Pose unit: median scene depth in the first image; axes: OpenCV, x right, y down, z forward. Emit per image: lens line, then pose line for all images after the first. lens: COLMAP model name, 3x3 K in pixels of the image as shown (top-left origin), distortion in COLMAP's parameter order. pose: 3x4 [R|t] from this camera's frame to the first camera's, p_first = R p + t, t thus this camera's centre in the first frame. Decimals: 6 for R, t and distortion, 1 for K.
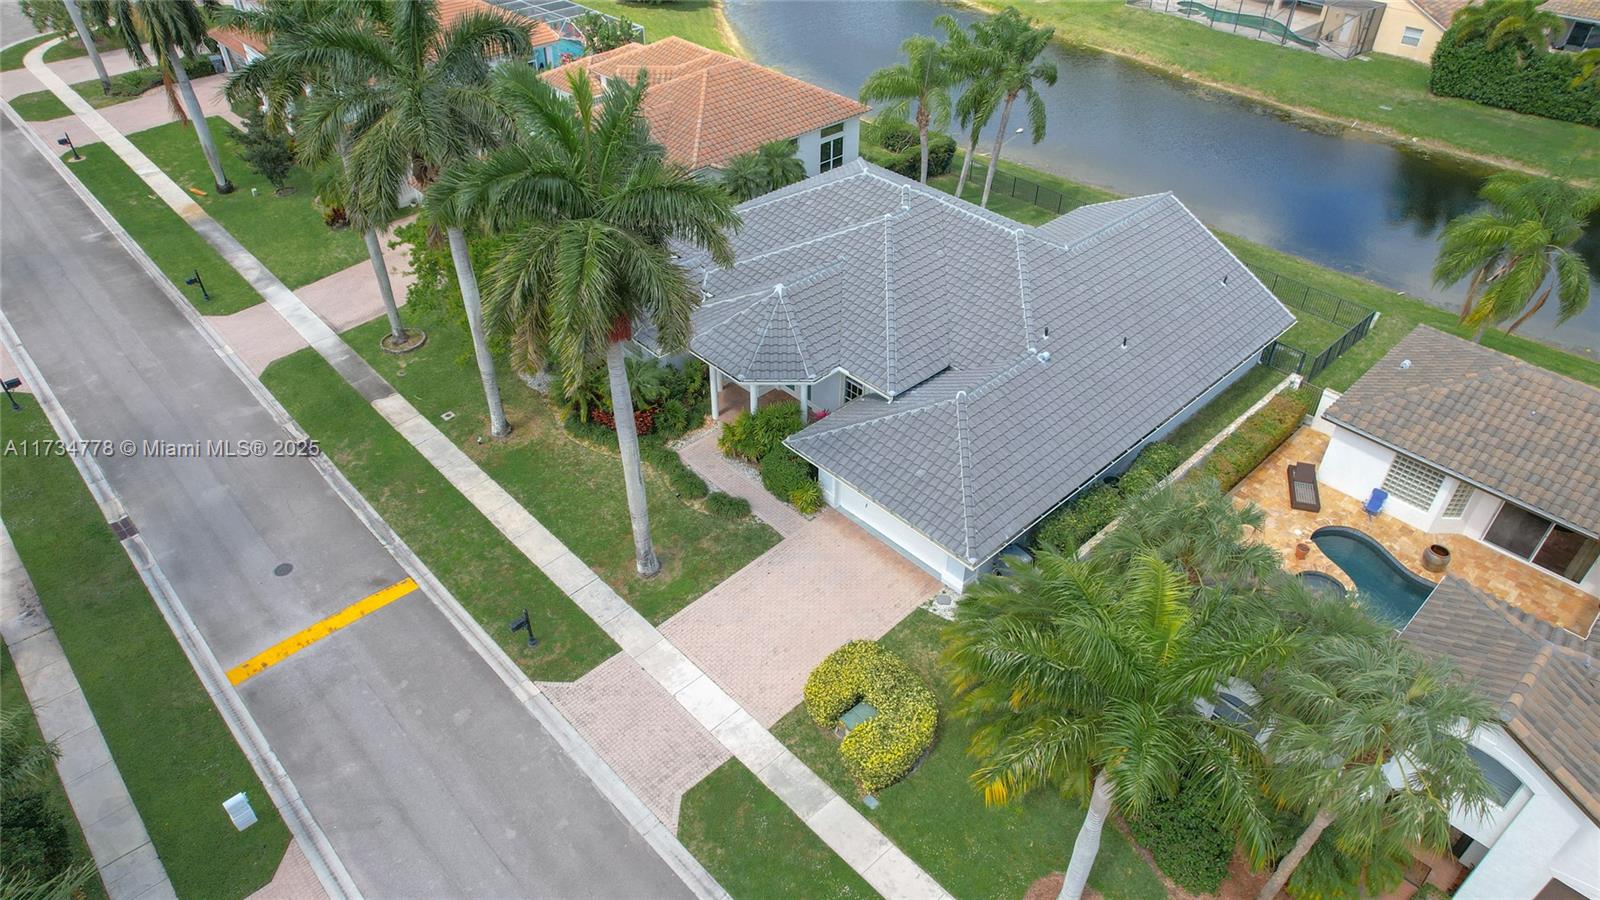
lens RADIAL K [[1006.5, 0, 804.6], [0, 1006.5, 454.2], [0, 0, 1]] dist [-0.033671, 0.019799]
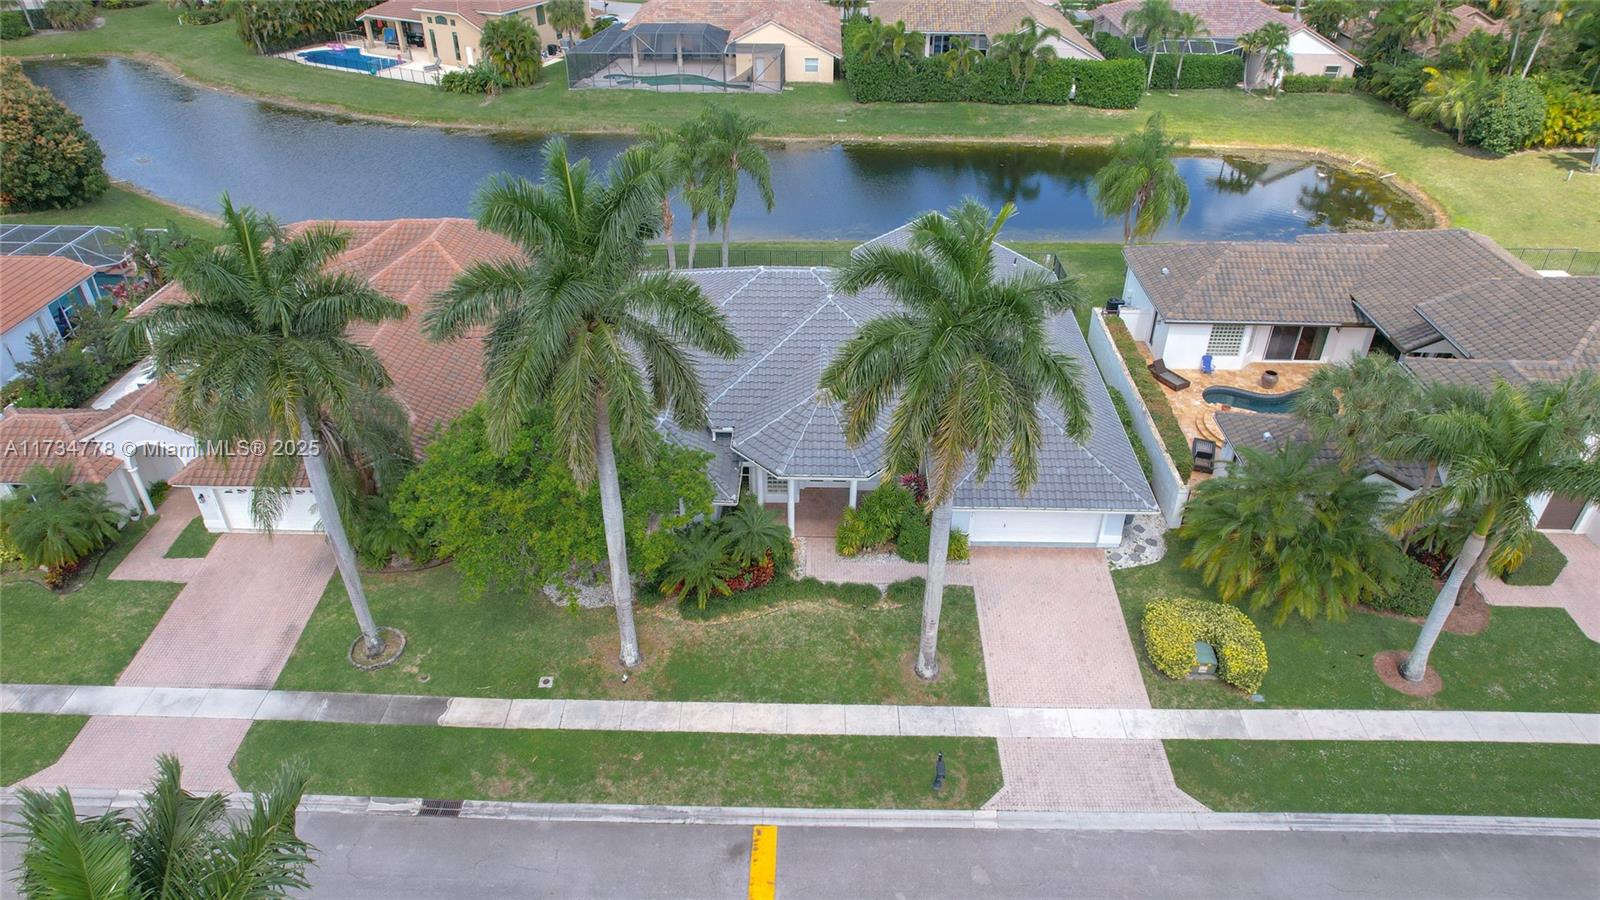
lens RADIAL K [[1006.5, 0, 809.1], [0, 1006.5, 450.7], [0, 0, 1]] dist [-0.033671, 0.019799]
pose [[0.700174, -0.402124, 0.589960, -0.713161], [0.439855, 0.893824, 0.087214, -0.215768], [-0.562391, 0.198432, 0.802708, 0.195136]]
